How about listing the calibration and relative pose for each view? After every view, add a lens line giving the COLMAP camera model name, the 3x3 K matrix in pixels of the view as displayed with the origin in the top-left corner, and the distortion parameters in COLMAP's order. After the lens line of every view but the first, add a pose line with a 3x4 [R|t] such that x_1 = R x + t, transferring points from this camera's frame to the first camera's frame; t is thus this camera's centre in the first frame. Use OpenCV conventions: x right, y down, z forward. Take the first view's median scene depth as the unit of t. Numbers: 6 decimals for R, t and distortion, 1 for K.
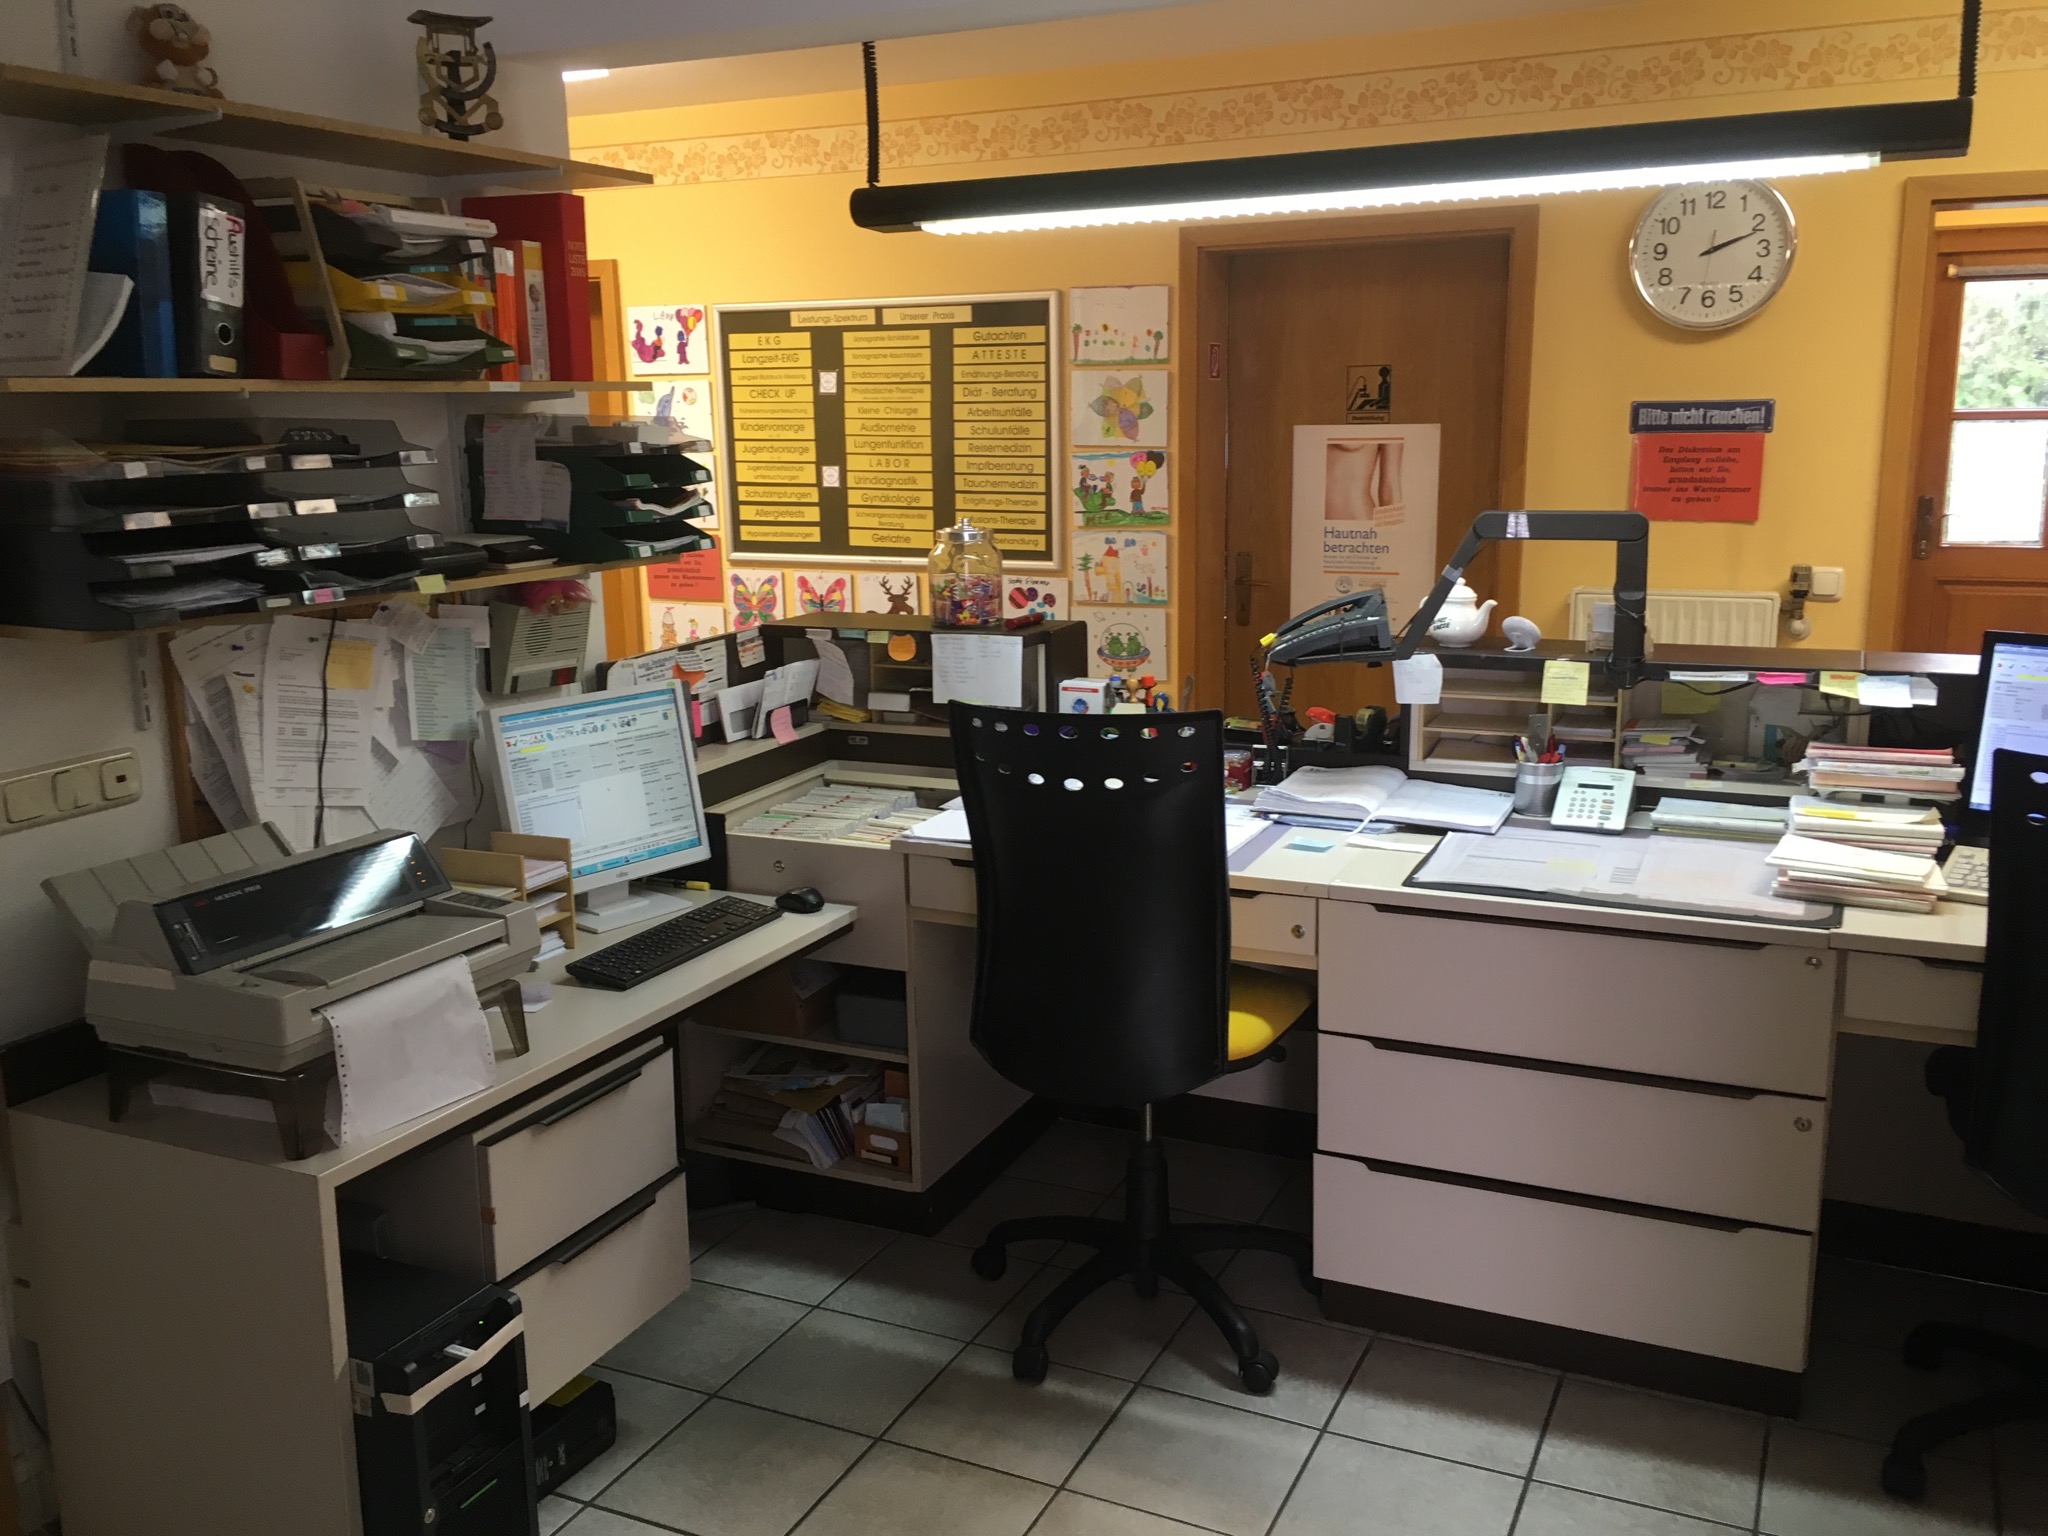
lens RADIAL K [[1755.7, 0, 1020.4], [0, 1755.7, 772.2], [0, 0, 1]] dist [0.063913, -0.048126]
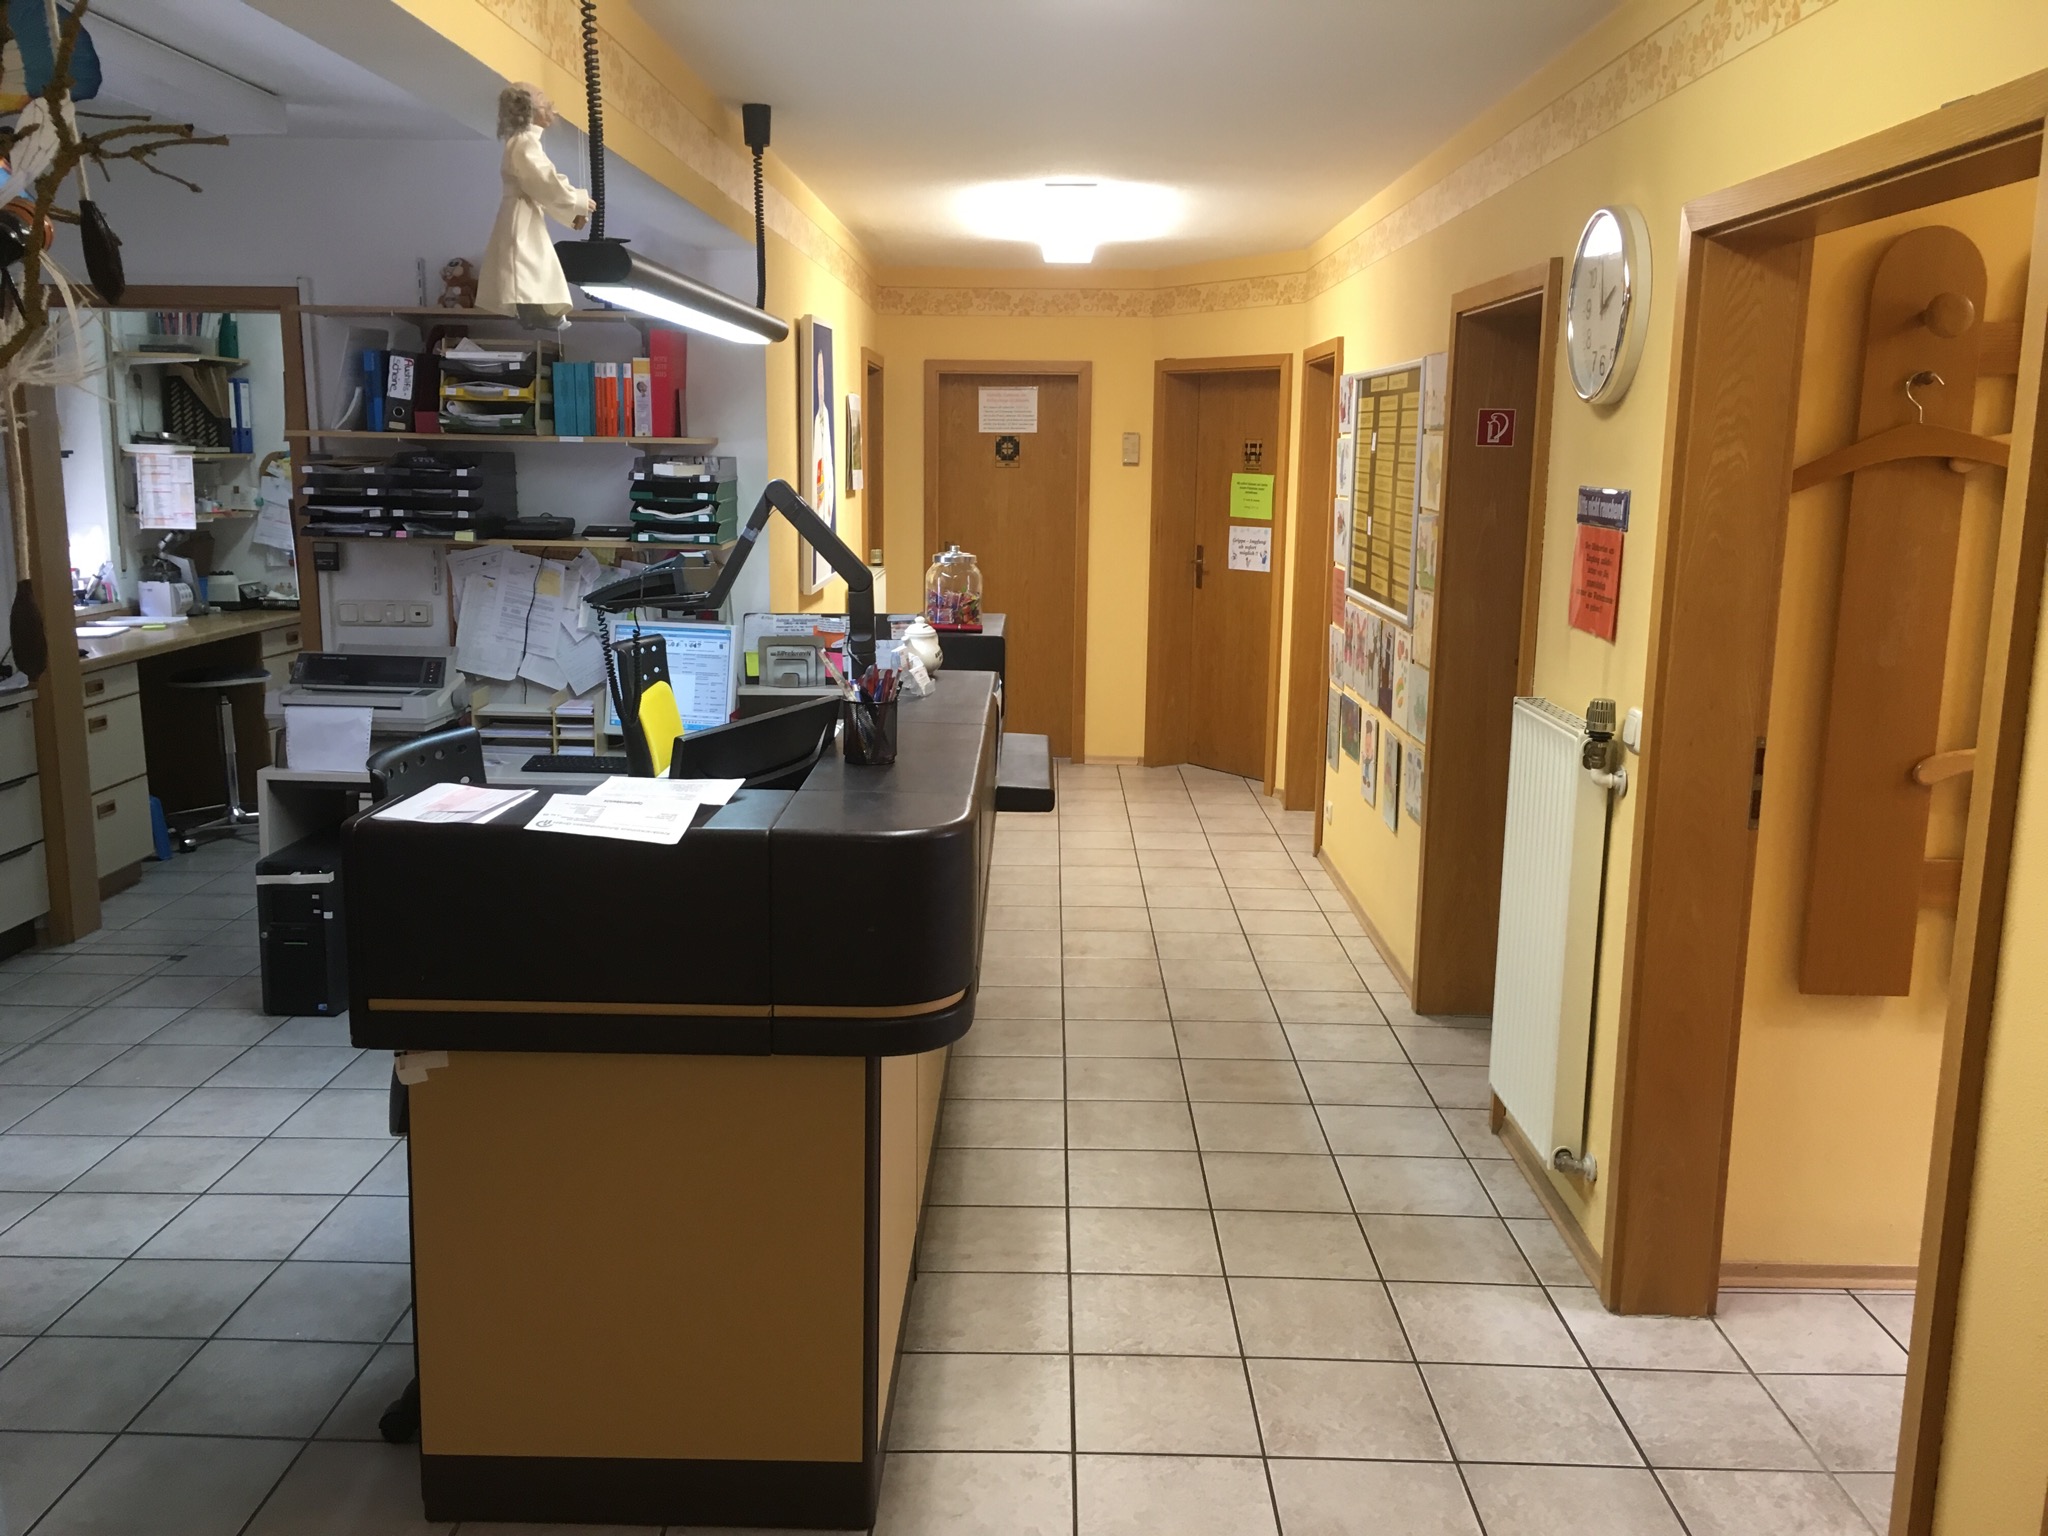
lens RADIAL K [[1755.7, 0, 1026.5], [0, 1755.7, 770.4], [0, 0, 1]] dist [0.063913, -0.048126]
pose [[0.417257, 0.180864, -0.890609, 1.063558], [-0.209102, 0.972809, 0.099591, -0.109374], [0.884405, 0.144673, 0.443731, 0.435064]]
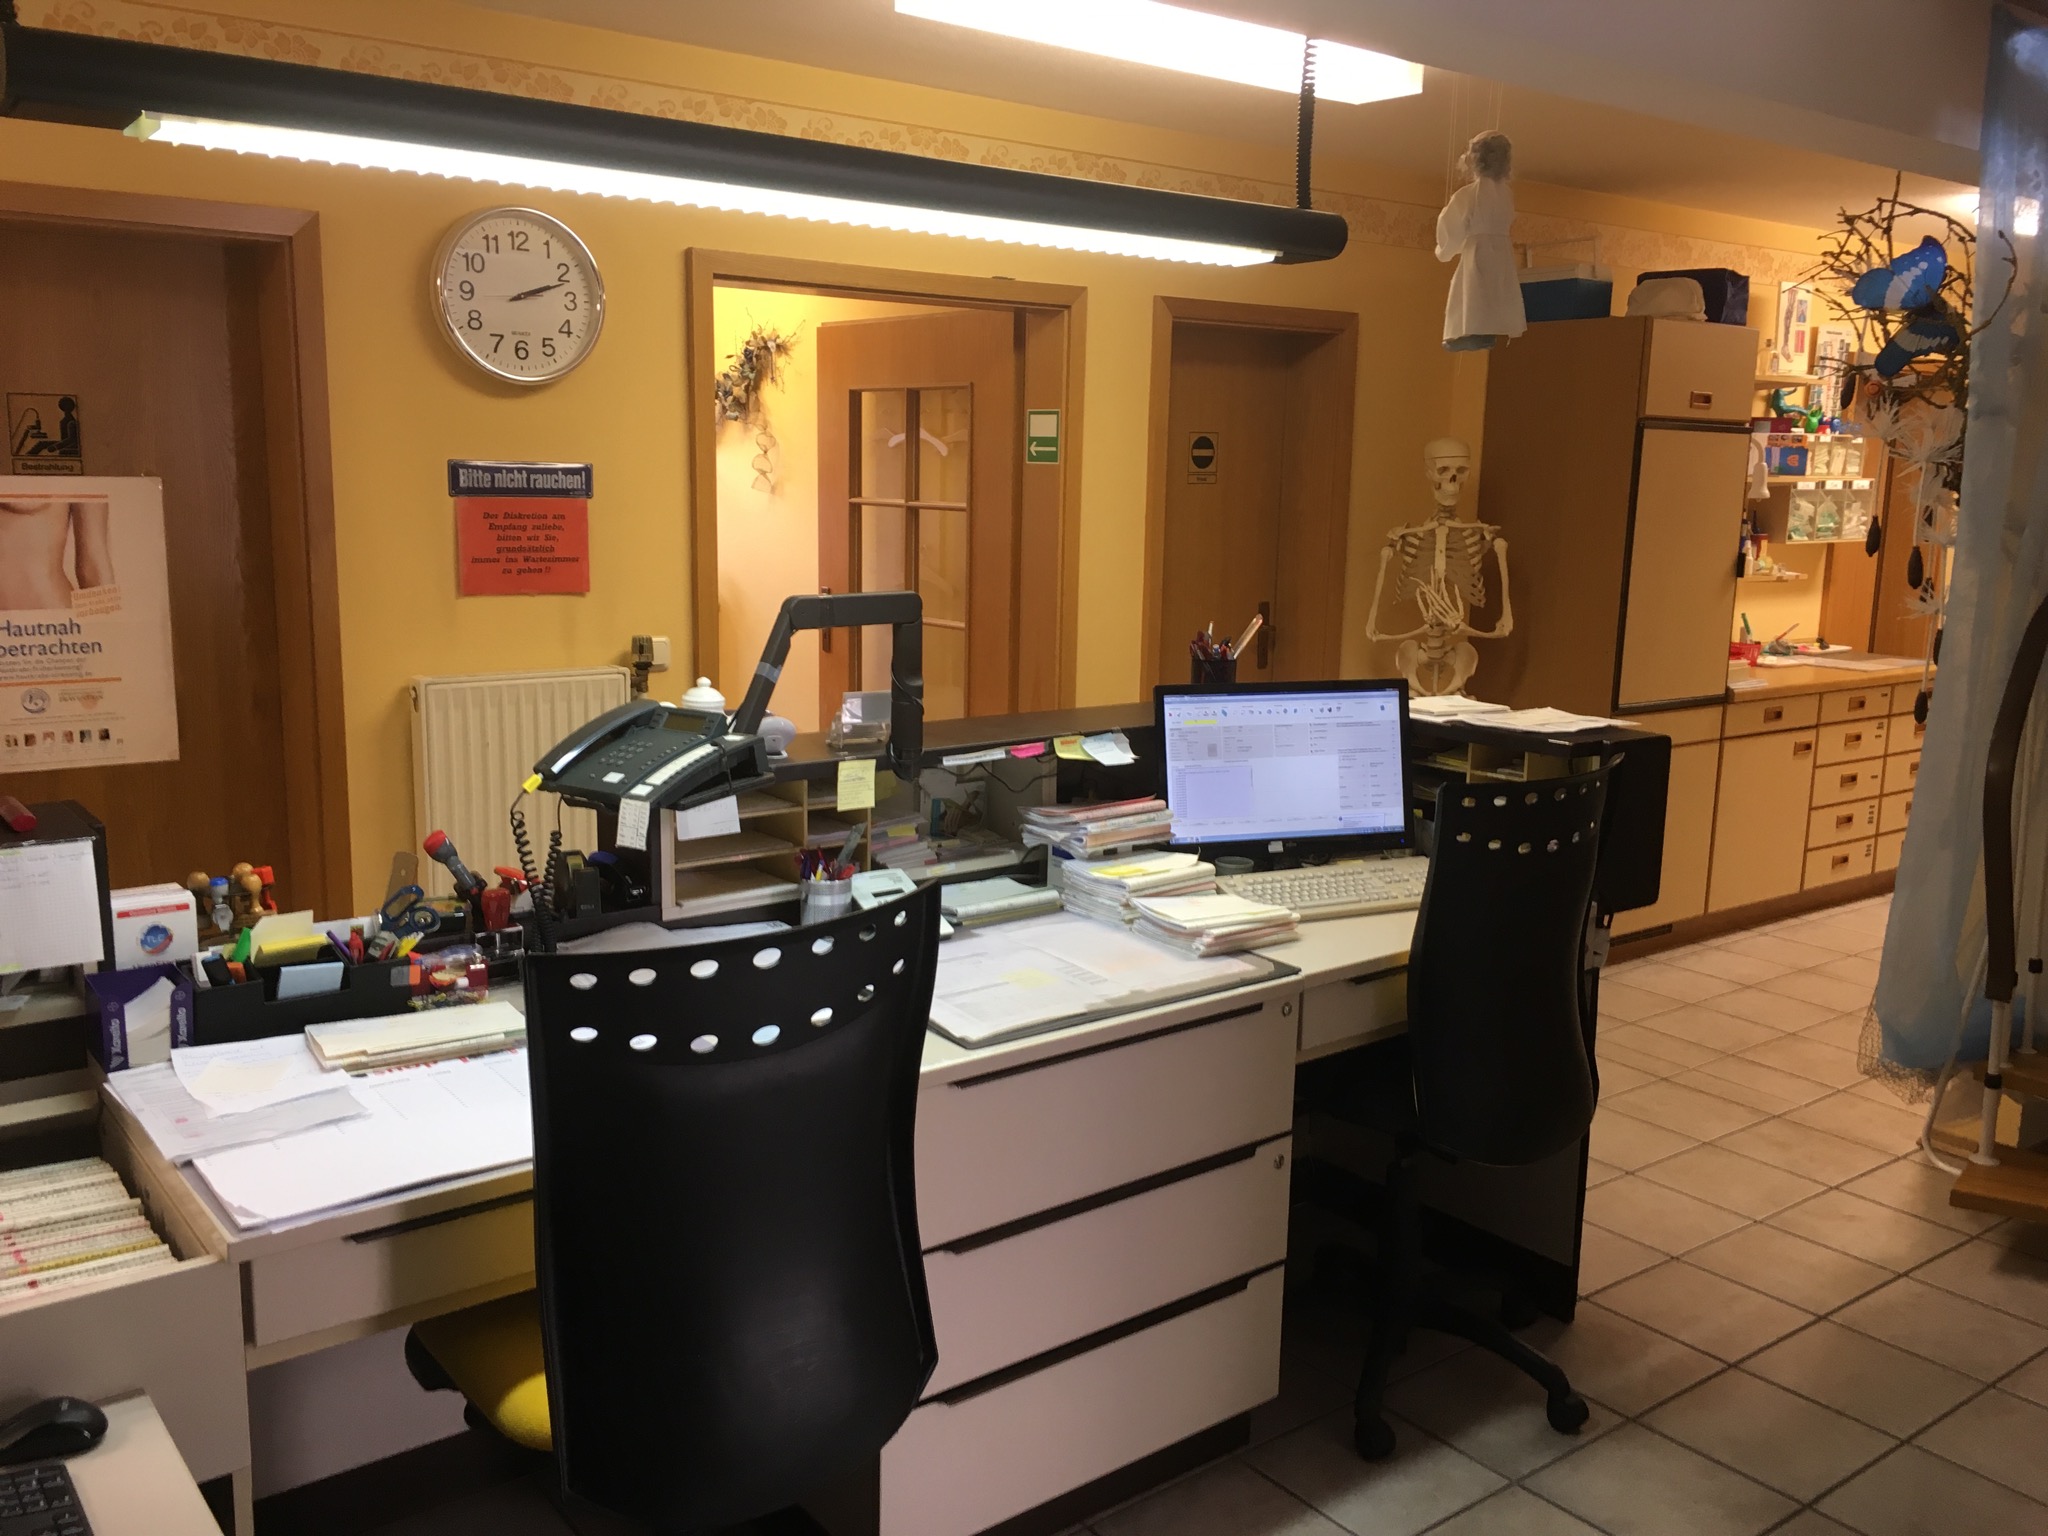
lens RADIAL K [[1755.7, 0, 1022.8], [0, 1755.7, 770.0], [0, 0, 1]] dist [0.063913, -0.048126]
pose [[0.447279, -0.133110, 0.884434, -0.327257], [0.156848, 0.985213, 0.068955, -0.079831], [-0.880534, 0.107879, 0.461543, 0.391452]]
